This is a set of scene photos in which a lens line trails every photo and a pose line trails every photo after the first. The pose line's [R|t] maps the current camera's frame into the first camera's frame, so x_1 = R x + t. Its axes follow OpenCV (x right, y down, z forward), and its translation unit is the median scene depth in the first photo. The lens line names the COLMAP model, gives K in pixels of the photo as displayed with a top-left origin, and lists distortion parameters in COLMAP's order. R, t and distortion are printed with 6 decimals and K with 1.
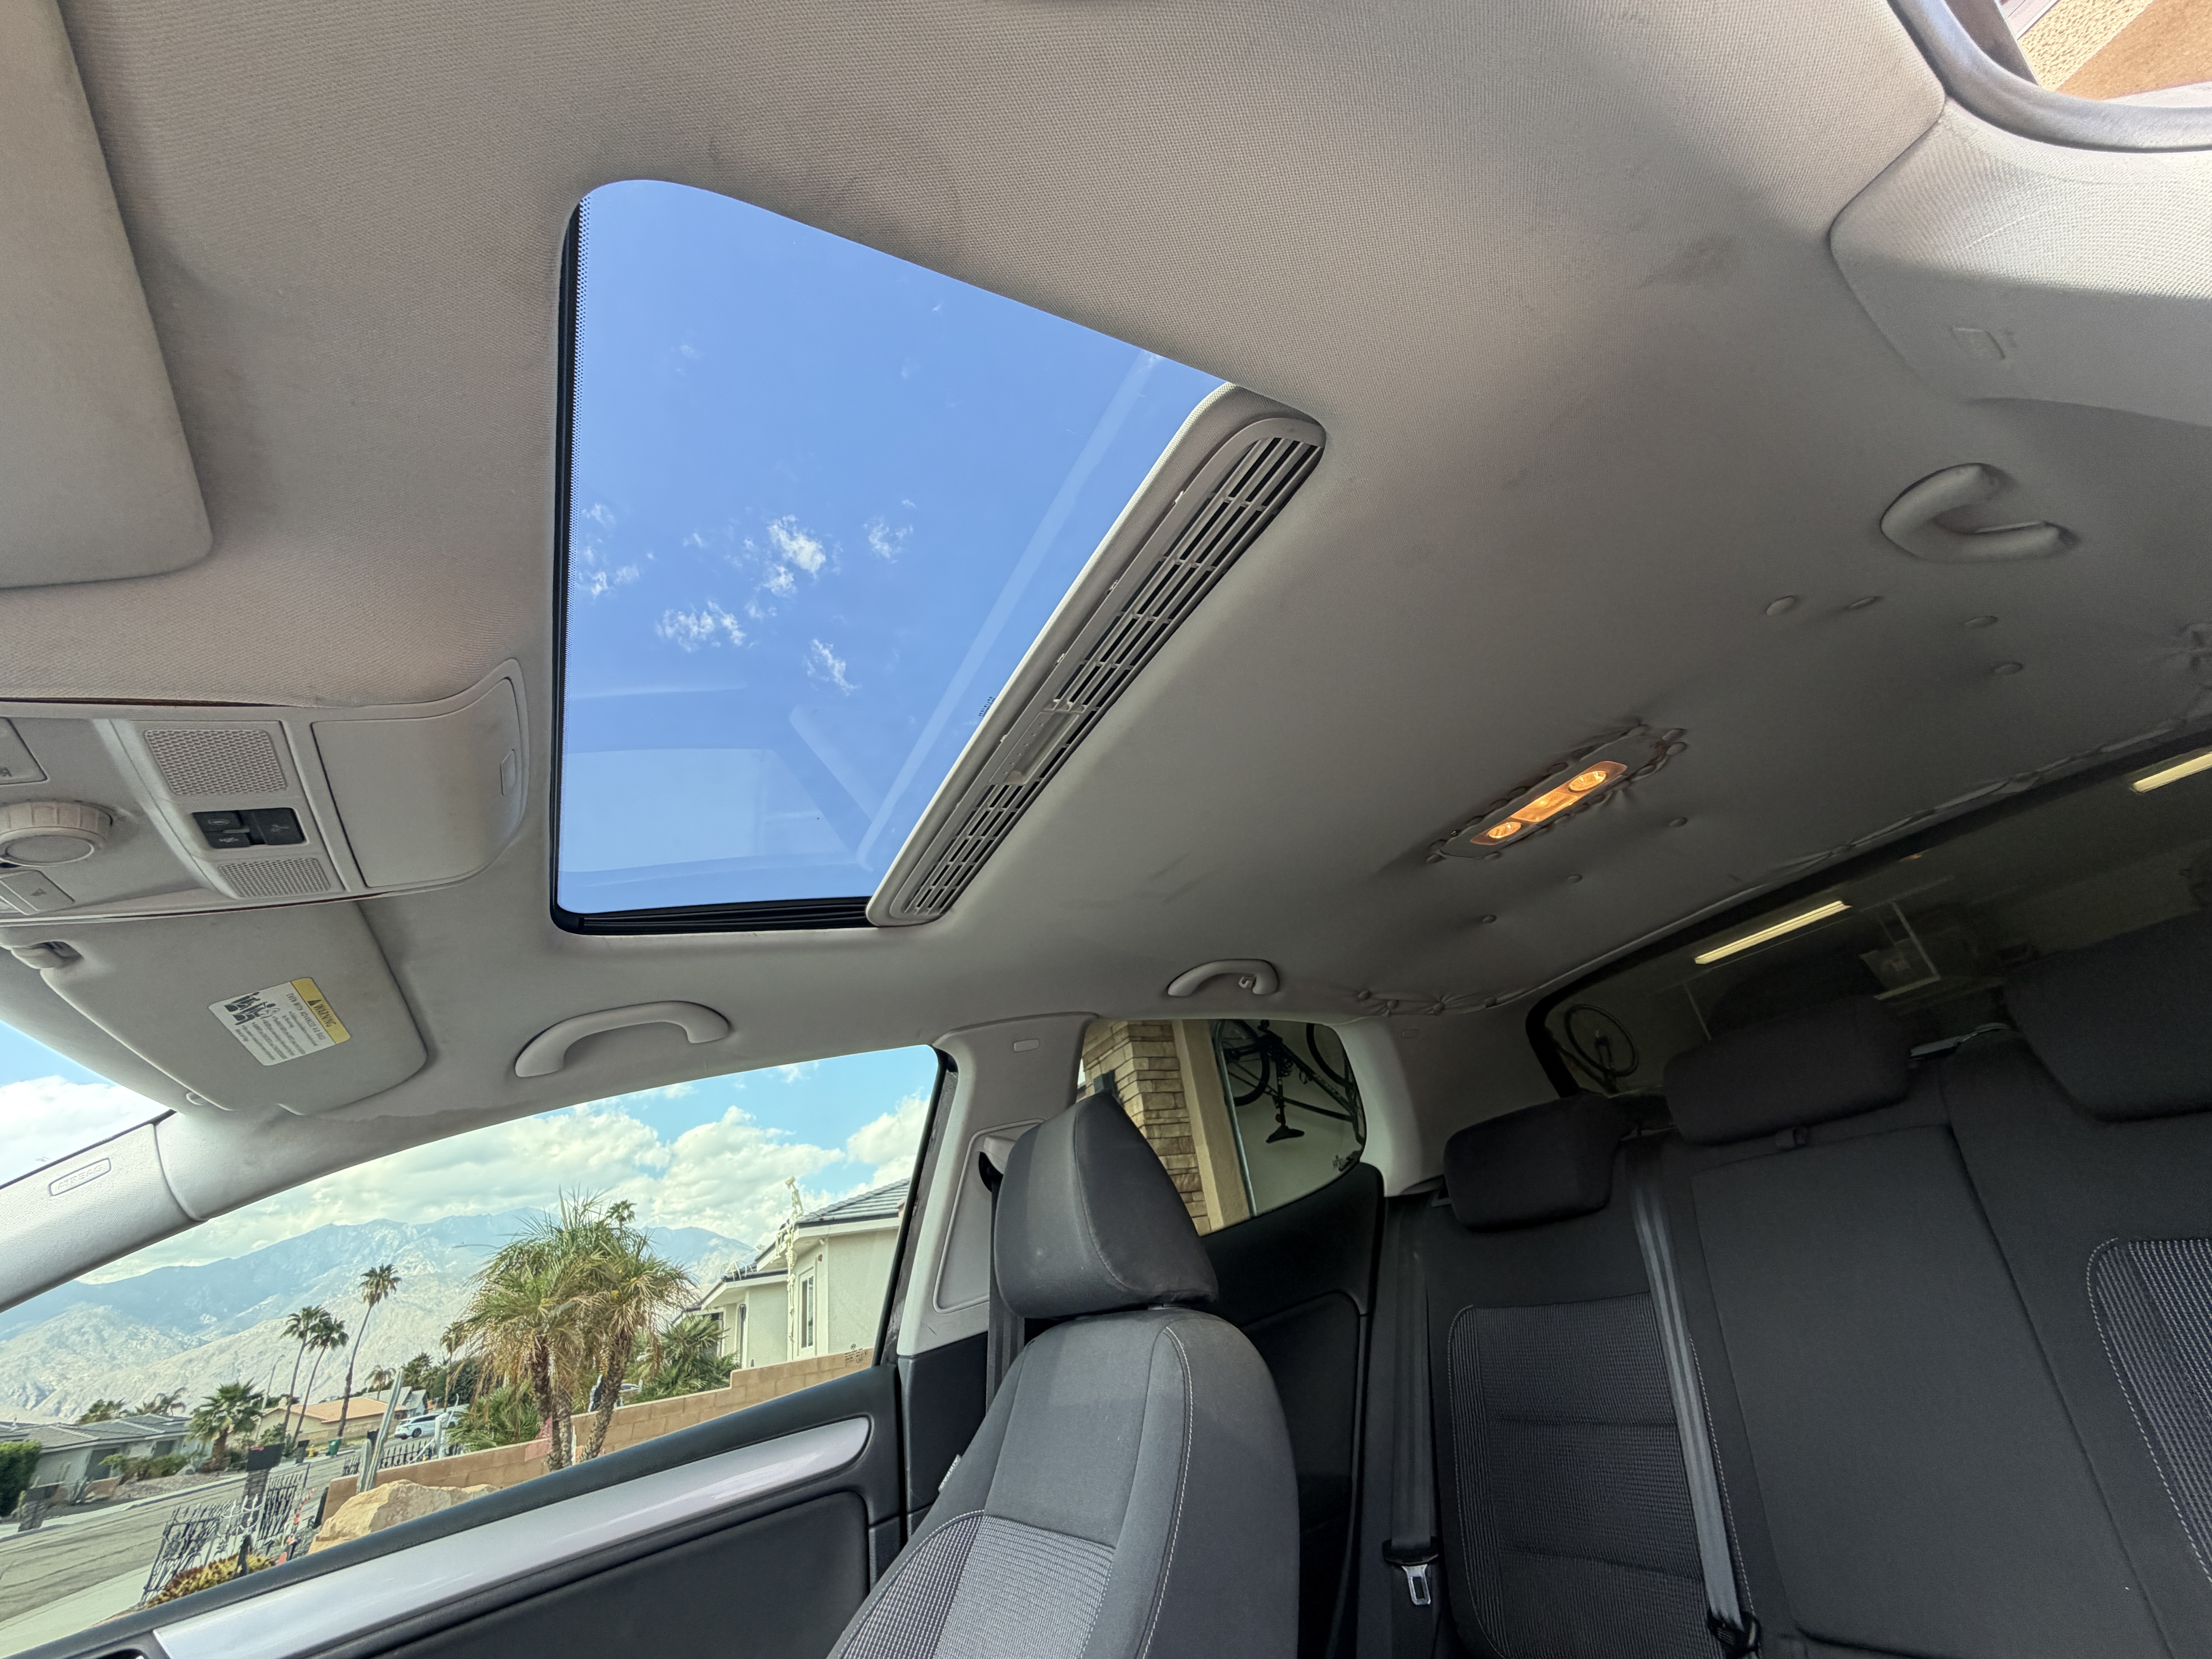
lens RADIAL K [[895.9, 0, 1106.0], [0, 895.9, 829.5], [0, 0, 1]] dist [0.000847, 0.006884]
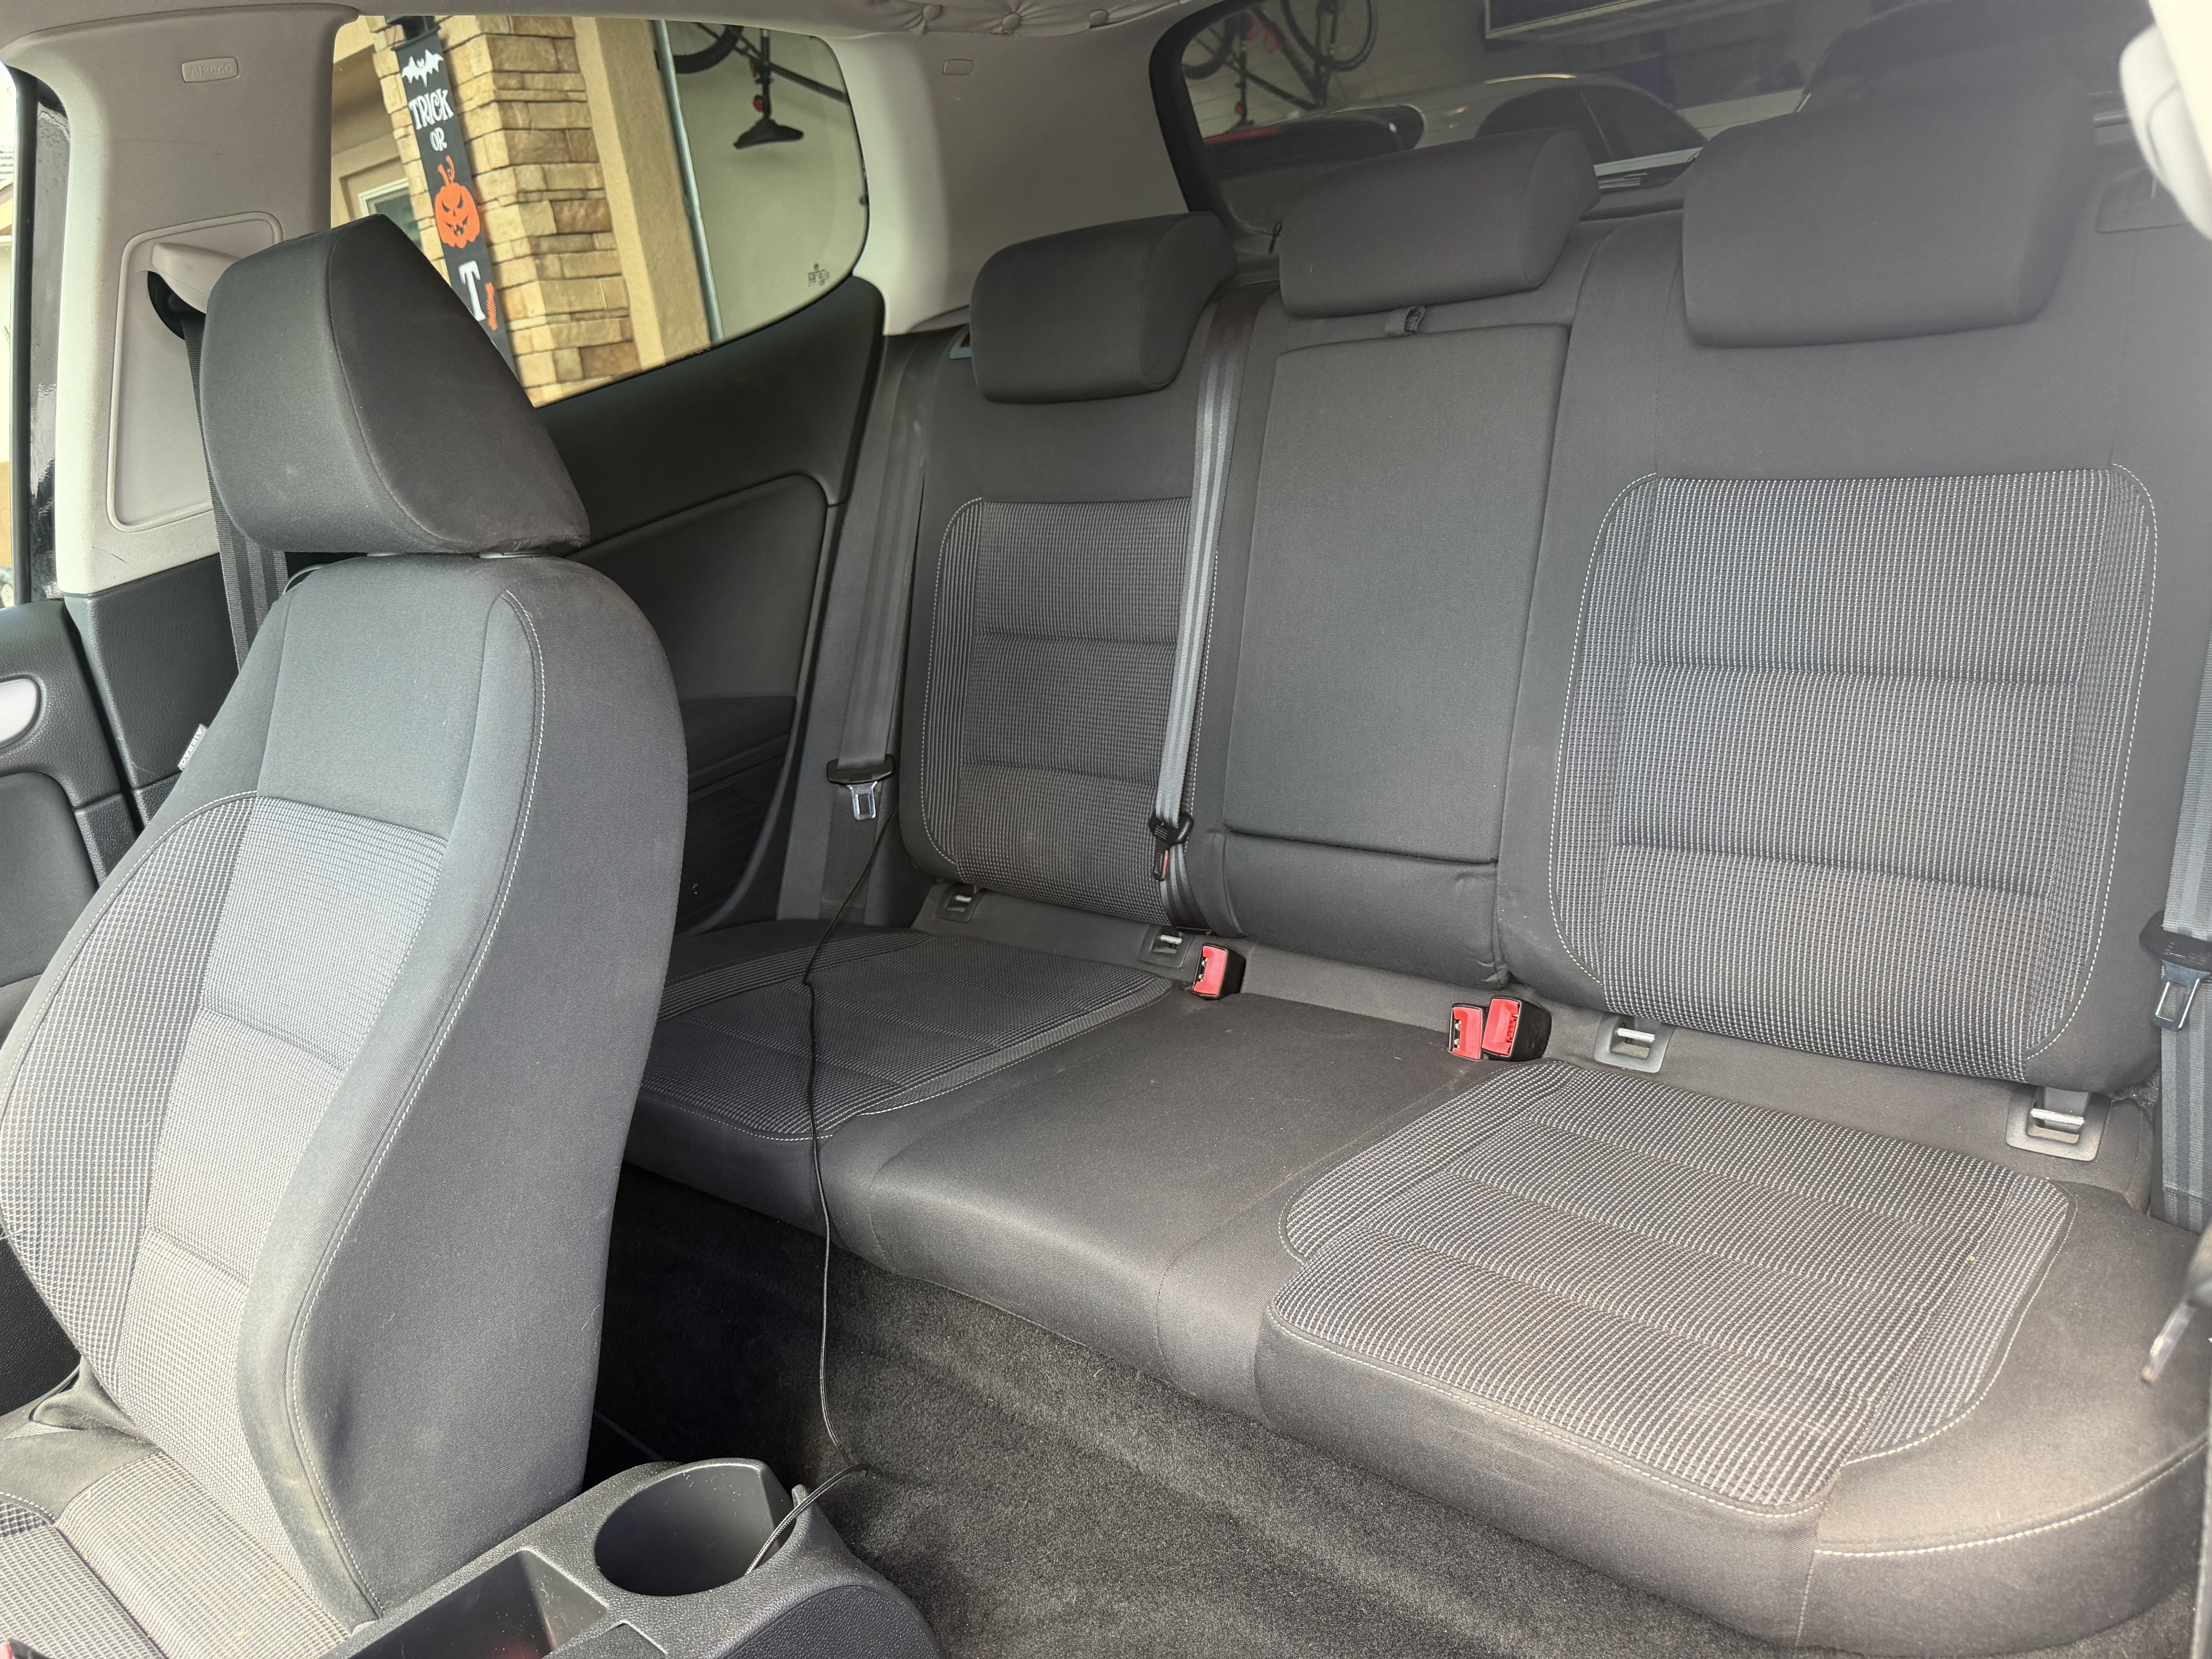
lens RADIAL K [[1607.7, 0, 1106.0], [0, 1607.7, 829.5], [0, 0, 1]] dist [-0.001365, -0.006557]
pose [[0.930141, -0.082304, 0.357859, 0.025167], [-0.184454, 0.737956, 0.649151, -0.132114], [-0.317512, -0.669811, 0.671222, -0.070119]]
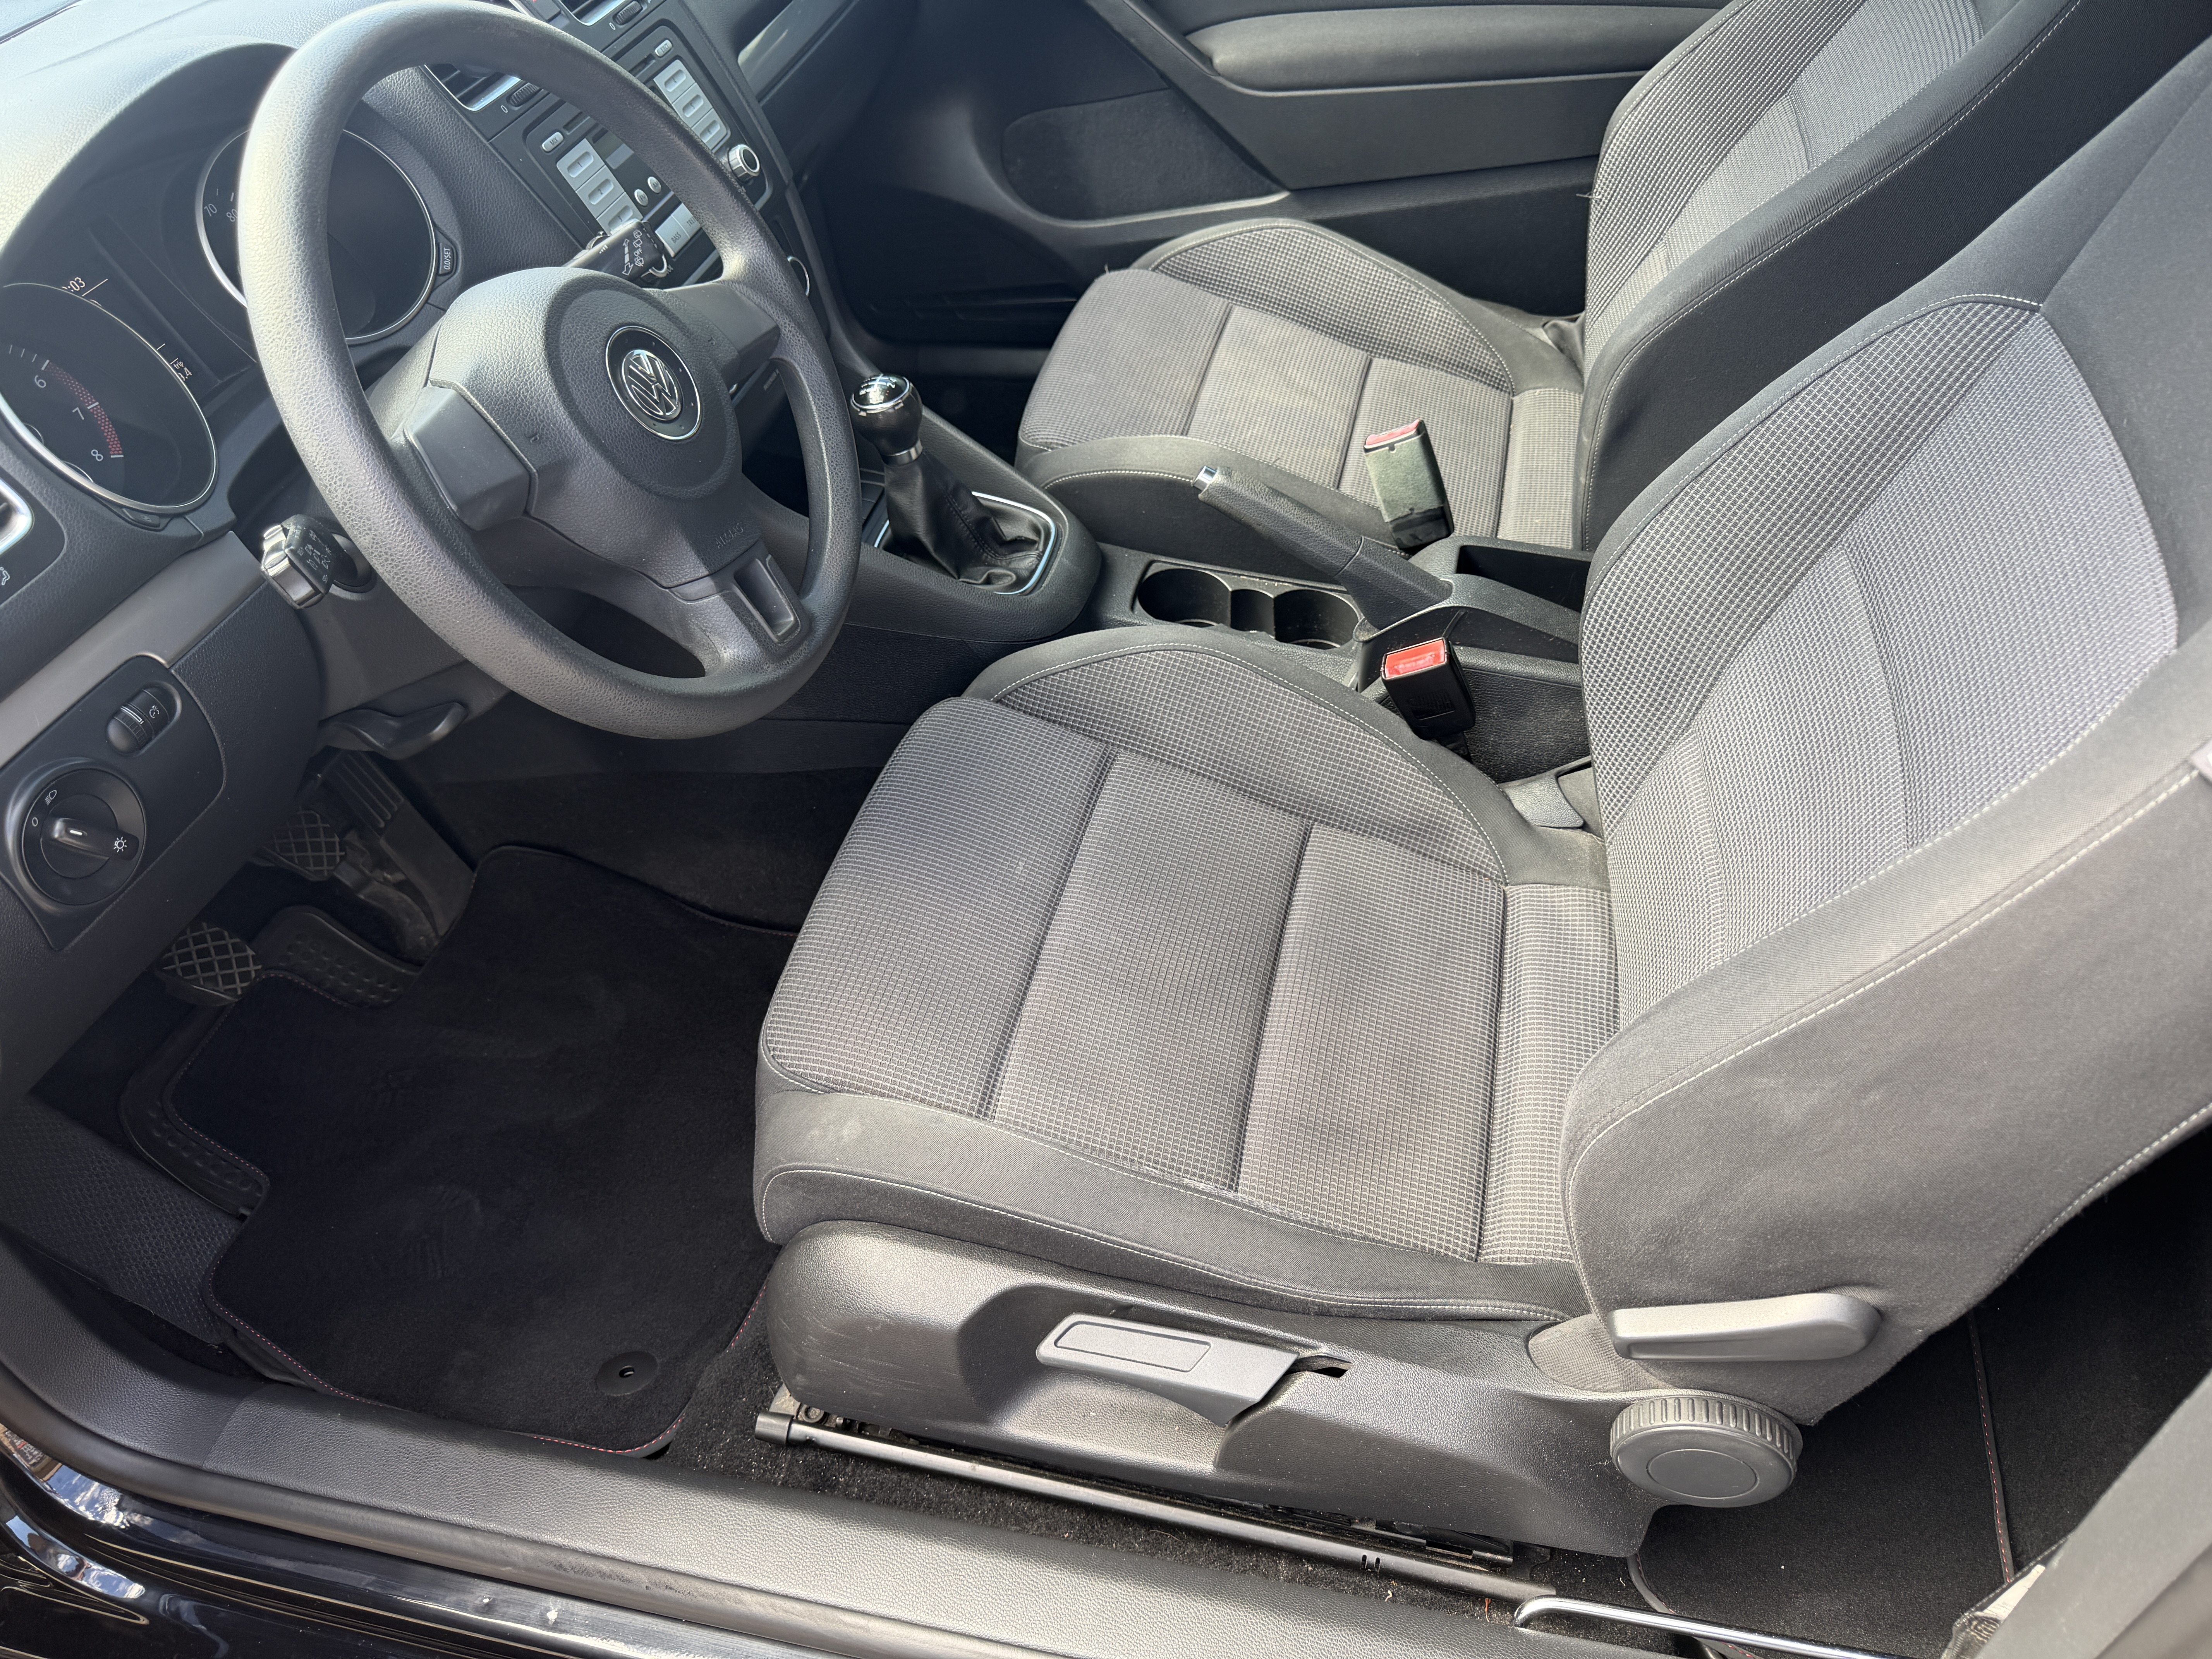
lens RADIAL K [[1607.7, 0, 1106.0], [0, 1607.7, 829.5], [0, 0, 1]] dist [-0.001365, -0.006557]
pose [[0.747646, 0.548636, -0.374198, 0.220215], [0.225088, 0.320768, 0.920023, -0.354005], [0.624789, -0.772079, 0.116330, -0.191395]]
